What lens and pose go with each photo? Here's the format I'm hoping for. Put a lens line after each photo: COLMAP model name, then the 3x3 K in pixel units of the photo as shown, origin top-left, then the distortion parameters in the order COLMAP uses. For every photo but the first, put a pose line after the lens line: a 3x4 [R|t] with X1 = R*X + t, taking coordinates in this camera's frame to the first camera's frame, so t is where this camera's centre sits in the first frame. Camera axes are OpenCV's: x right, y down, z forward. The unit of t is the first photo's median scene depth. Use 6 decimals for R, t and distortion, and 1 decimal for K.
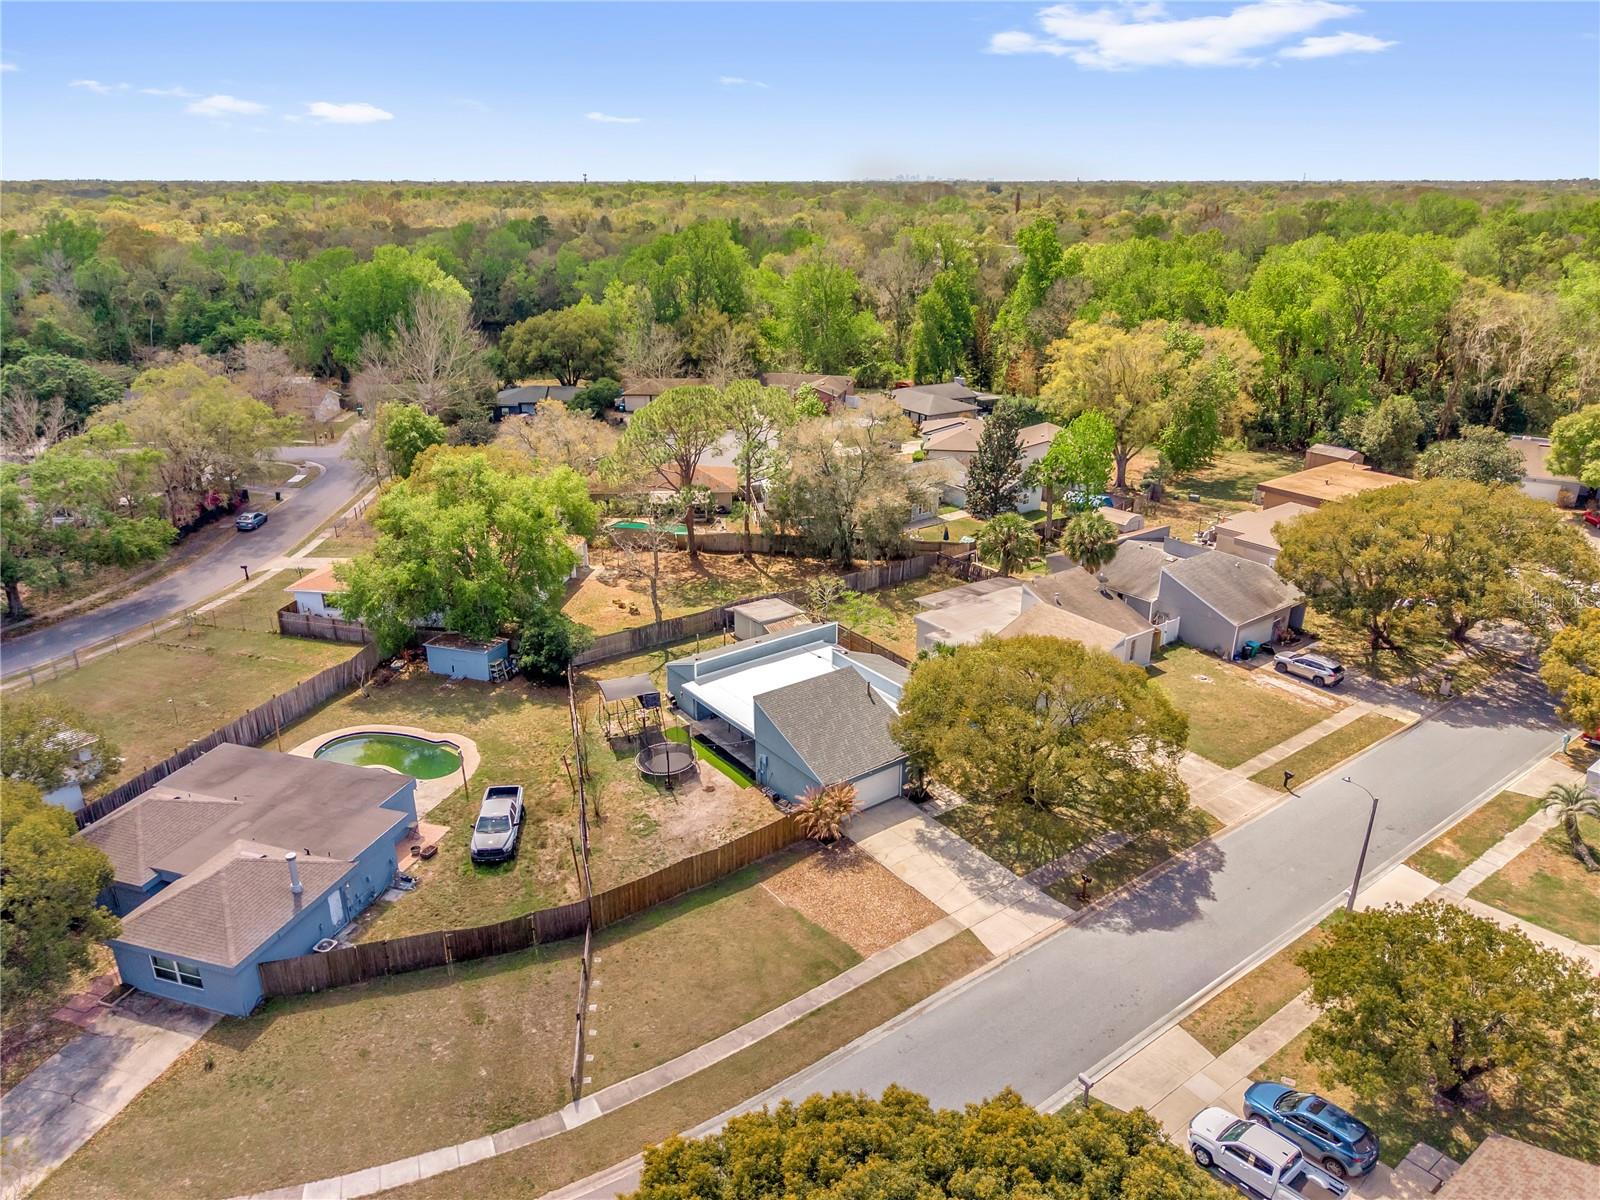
lens RADIAL K [[1086.3, 0, 800.0], [0, 1086.3, 600.0], [0, 0, 1]] dist [0.021134, -0.025916]
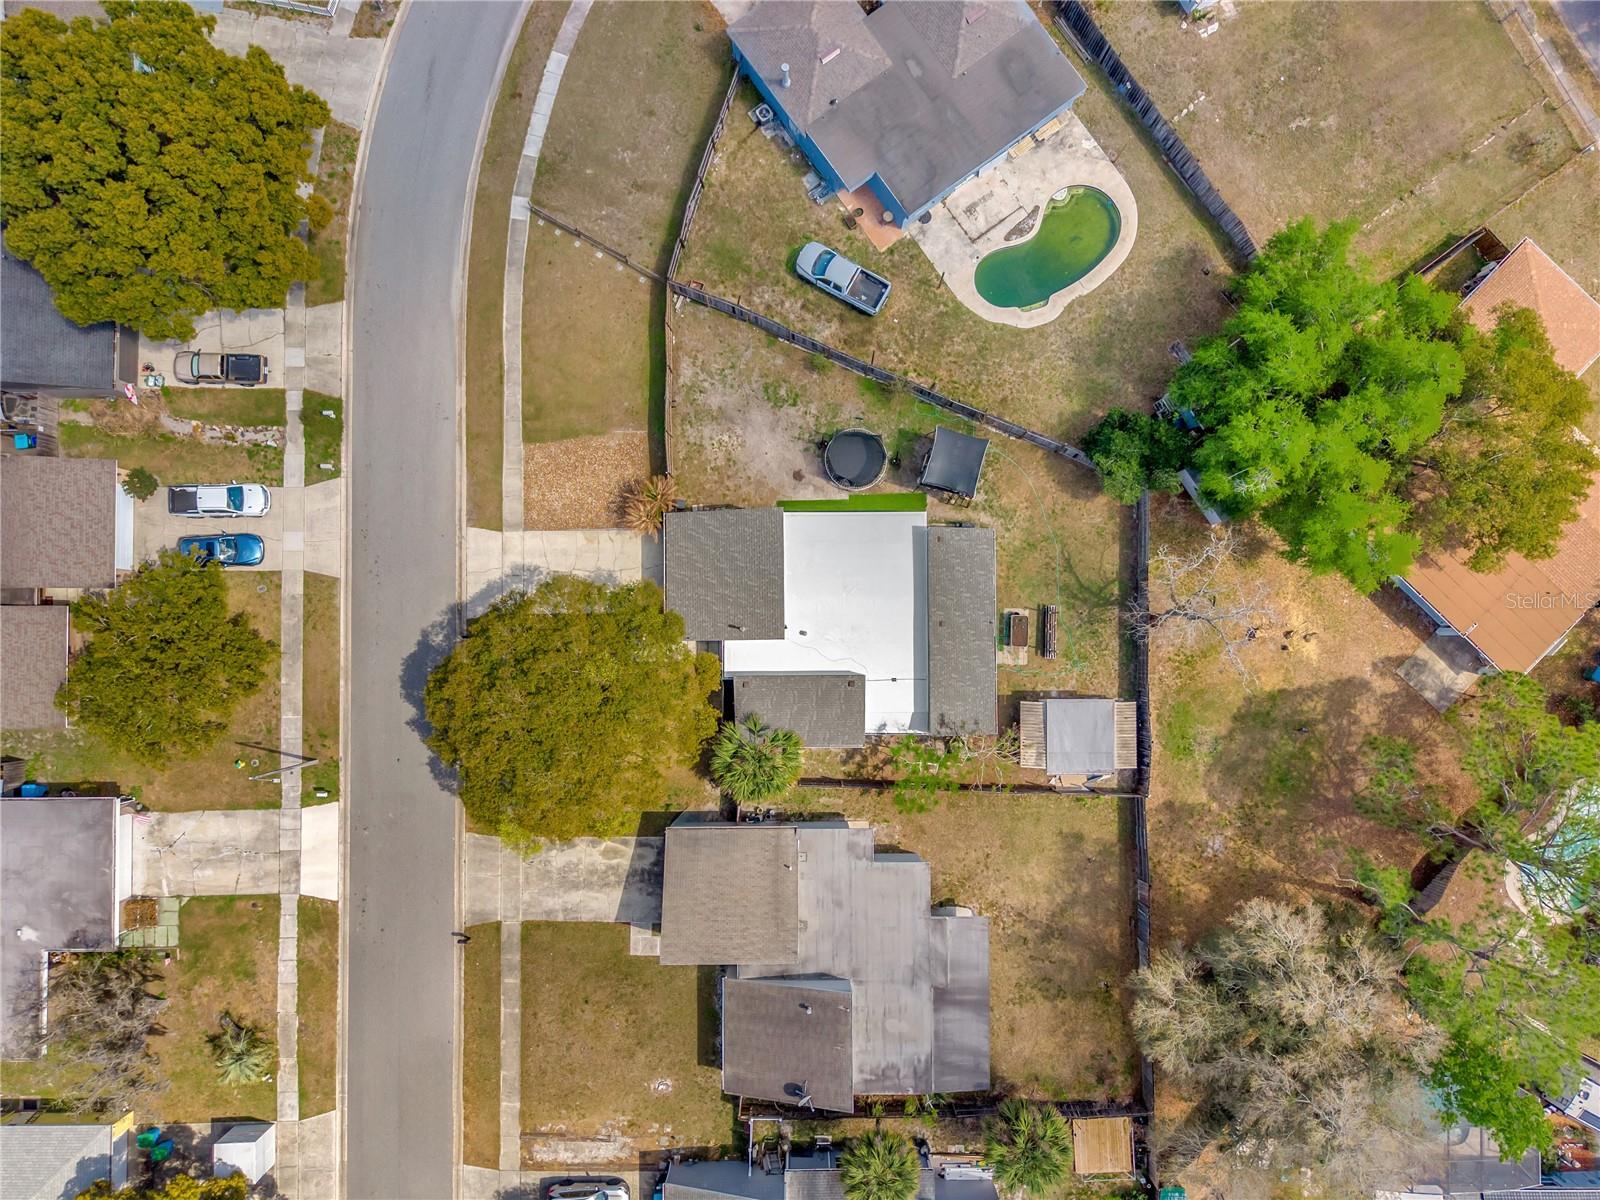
lens RADIAL K [[1110.5, 0, 800.0], [0, 1110.5, 600.0], [0, 0, 1]] dist [0.011105, -0.006021]
pose [[-0.591814, 0.805503, -0.030350, 0.051090], [-0.293836, -0.180518, 0.938655, -0.975999], [0.750611, 0.564428, 0.343519, 0.822320]]
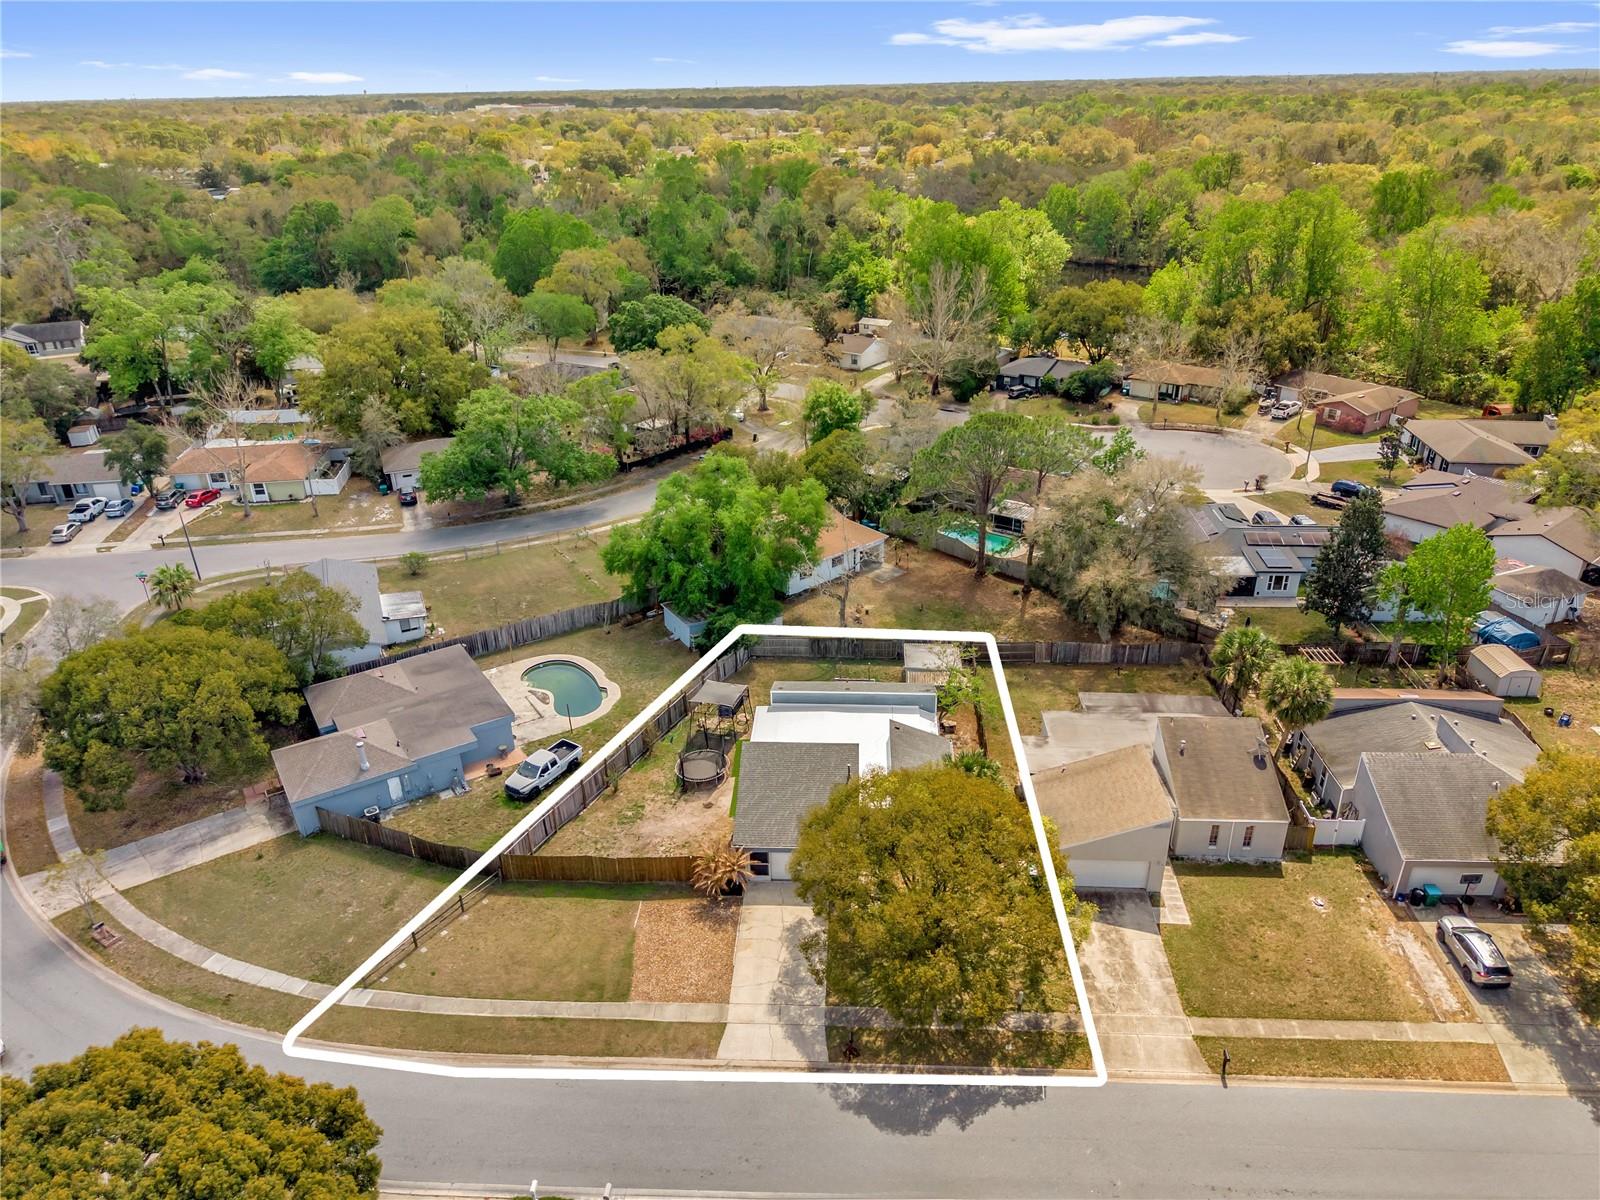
lens RADIAL K [[1071.4, 0, 800.0], [0, 1071.4, 600.0], [0, 0, 1]] dist [0.005319, 0.000975]
pose [[0.768354, 0.263062, -0.583465, 0.680719], [-0.212313, 0.964768, 0.155387, -0.263538], [0.603785, 0.004485, 0.797135, 0.195363]]
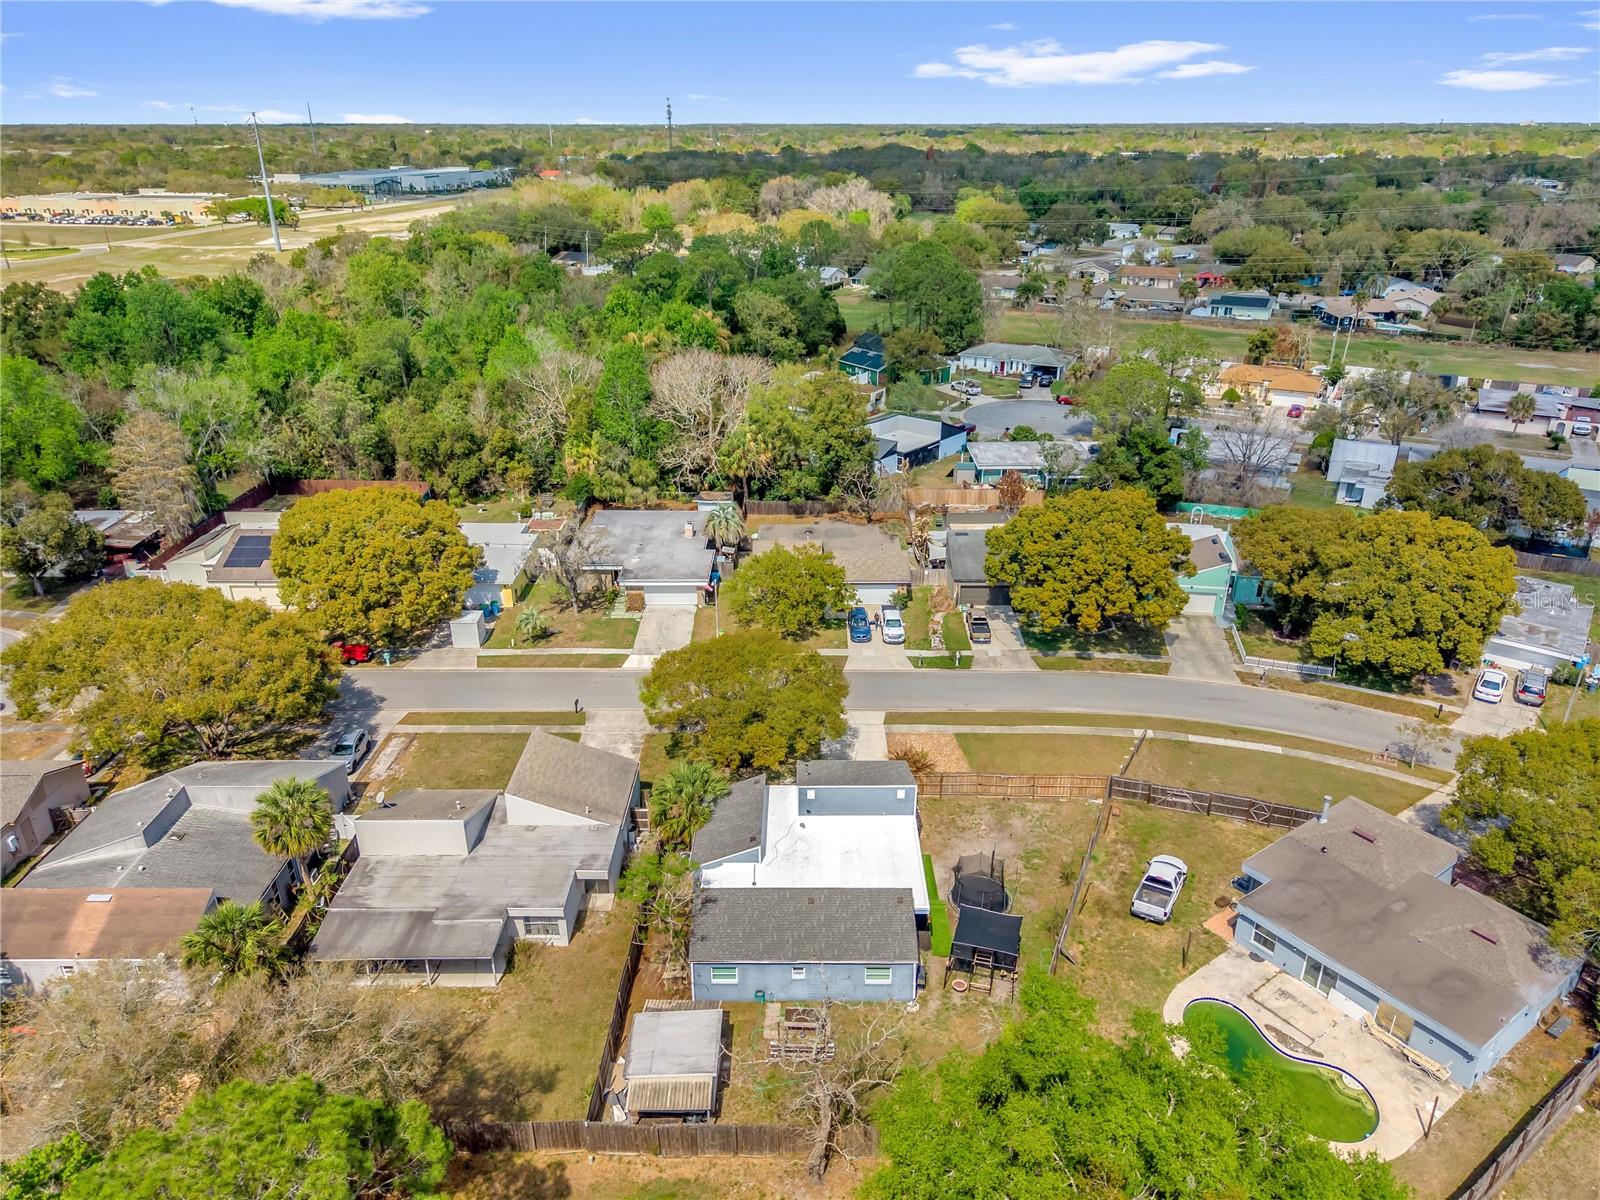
lens RADIAL K [[1086.3, 0, 800.0], [0, 1086.3, 600.0], [0, 0, 1]] dist [0.021134, -0.025916]
pose [[-0.800365, -0.239089, 0.549774, -0.564570], [0.217603, 0.738641, 0.638012, -0.855254], [-0.558627, 0.630275, -0.539156, 1.742250]]
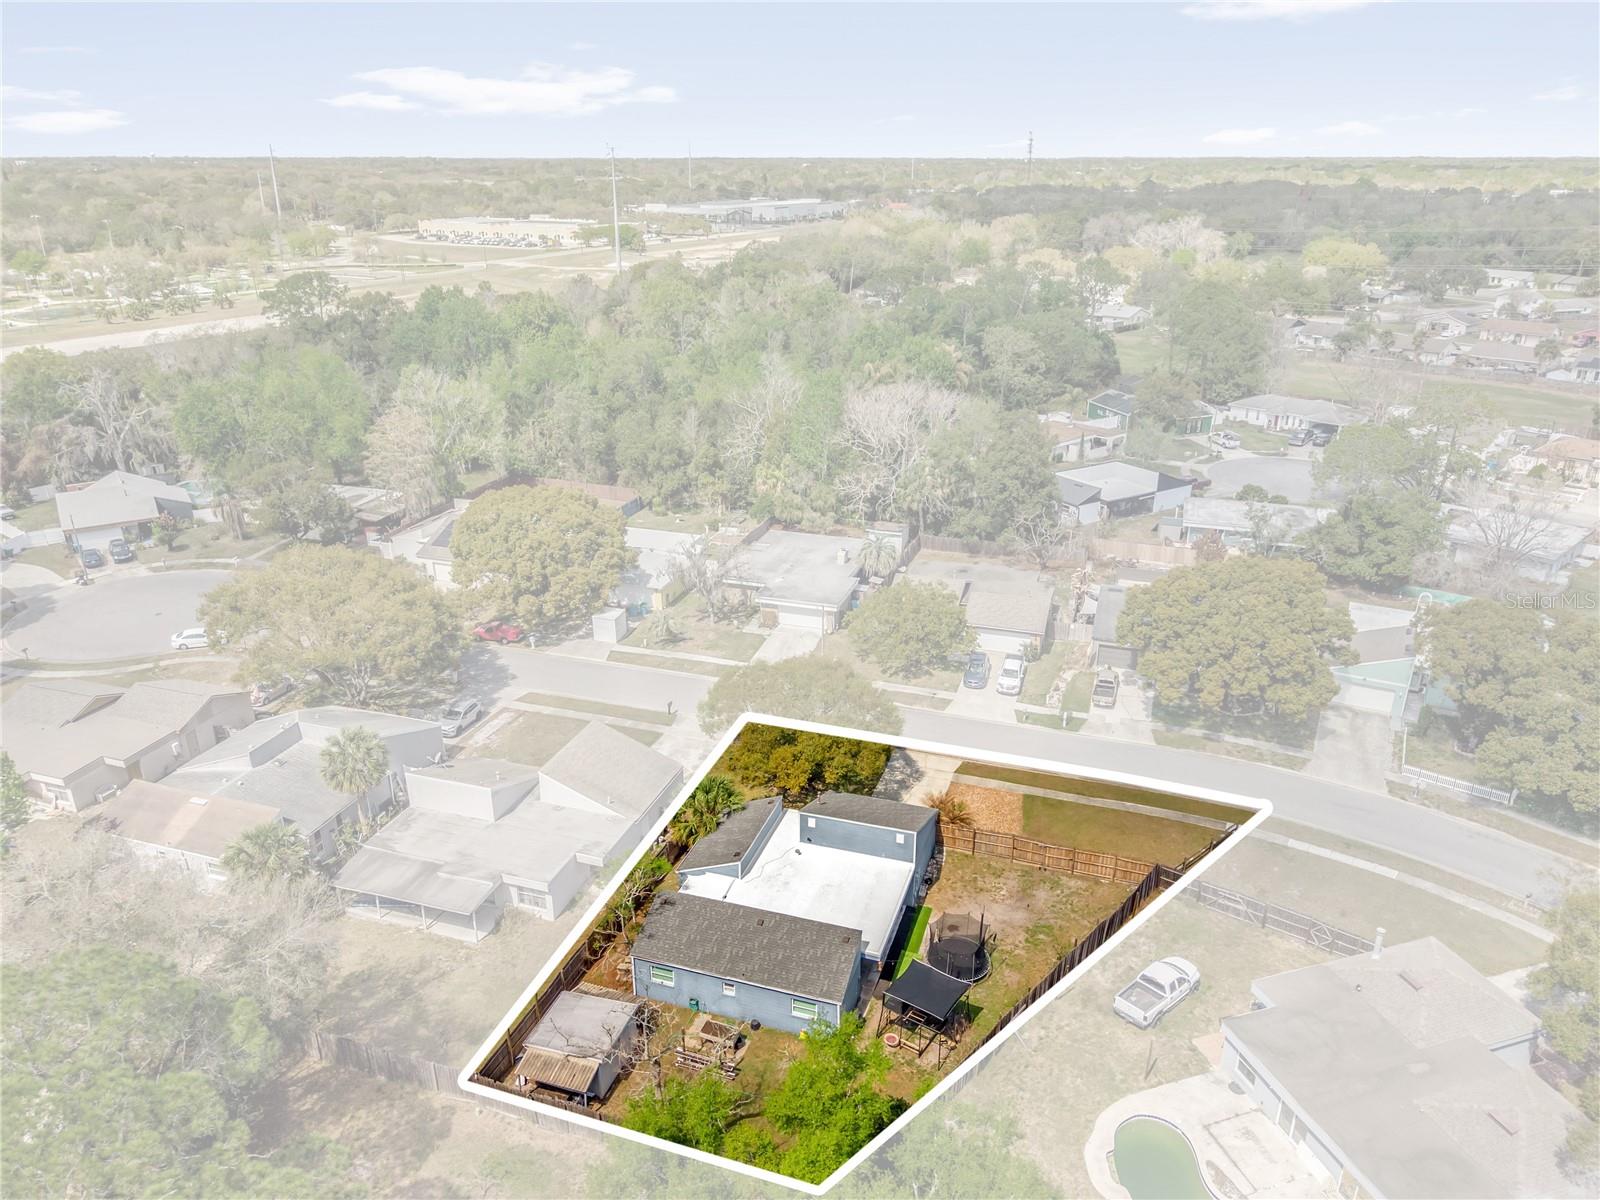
lens RADIAL K [[1110.5, 0, 800.0], [0, 1110.5, 600.0], [0, 0, 1]] dist [0.011105, -0.006021]
pose [[-0.573835, -0.302060, 0.761231, -0.819047], [0.296229, 0.790007, 0.536784, -0.780230], [-0.763519, 0.533524, -0.363855, 1.544007]]
